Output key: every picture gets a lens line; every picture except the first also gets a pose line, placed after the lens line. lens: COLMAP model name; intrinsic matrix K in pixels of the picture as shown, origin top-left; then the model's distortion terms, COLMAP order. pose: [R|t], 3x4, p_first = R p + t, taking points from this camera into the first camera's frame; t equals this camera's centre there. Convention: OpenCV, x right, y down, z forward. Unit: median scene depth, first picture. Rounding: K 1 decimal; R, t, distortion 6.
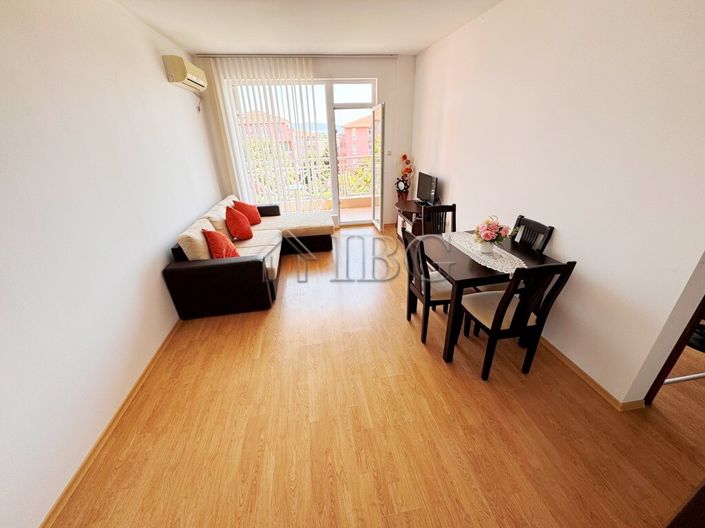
lens RADIAL K [[280.4, 0, 353.8], [0, 280.4, 265.0], [0, 0, 1]] dist [-0.003834, 0.000503]
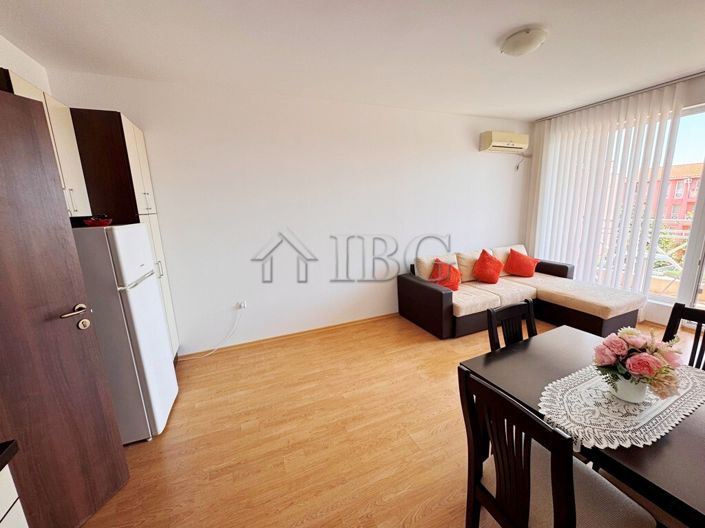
lens RADIAL K [[280.4, 0, 352.9], [0, 280.4, 264.6], [0, 0, 1]] dist [-0.003834, 0.000503]
pose [[0.235244, 0.223239, -0.945952, 0.819215], [-0.388122, 0.913874, 0.119149, -0.145362], [0.891079, 0.339116, 0.301627, 0.376091]]
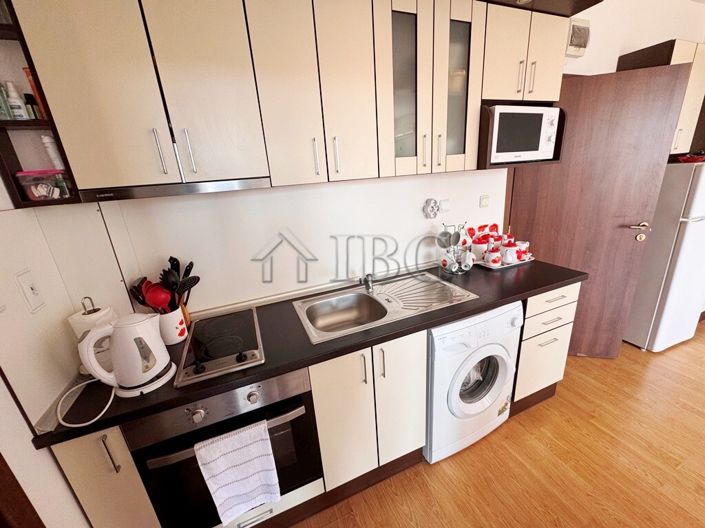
lens RADIAL K [[280.4, 0, 354.9], [0, 280.4, 264.7], [0, 0, 1]] dist [-0.003834, 0.000503]
pose [[-0.969184, 0.167428, -0.180693, 1.163698], [0.001116, 0.736495, 0.676442, -0.243888], [0.246335, 0.655395, -0.713986, 0.538073]]
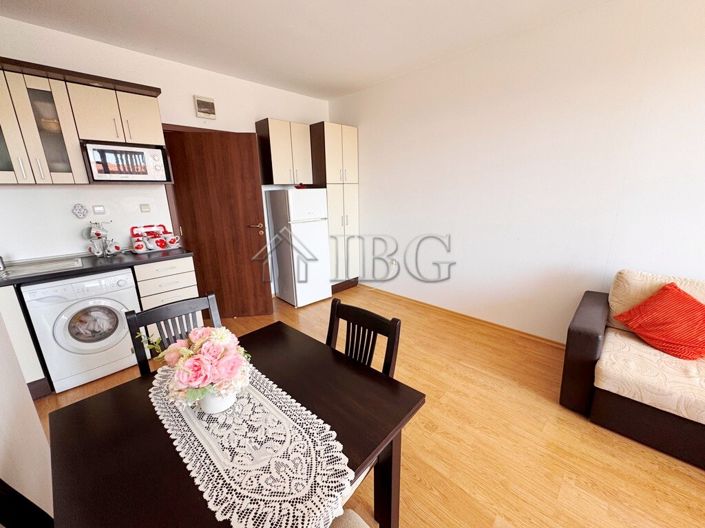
lens RADIAL K [[280.4, 0, 350.9], [0, 280.4, 265.4], [0, 0, 1]] dist [-0.003834, 0.000503]
pose [[-0.814571, 0.199130, -0.544813, 0.526225], [-0.199286, 0.785989, 0.585240, -0.515229], [0.544756, 0.585293, -0.600561, 1.307967]]
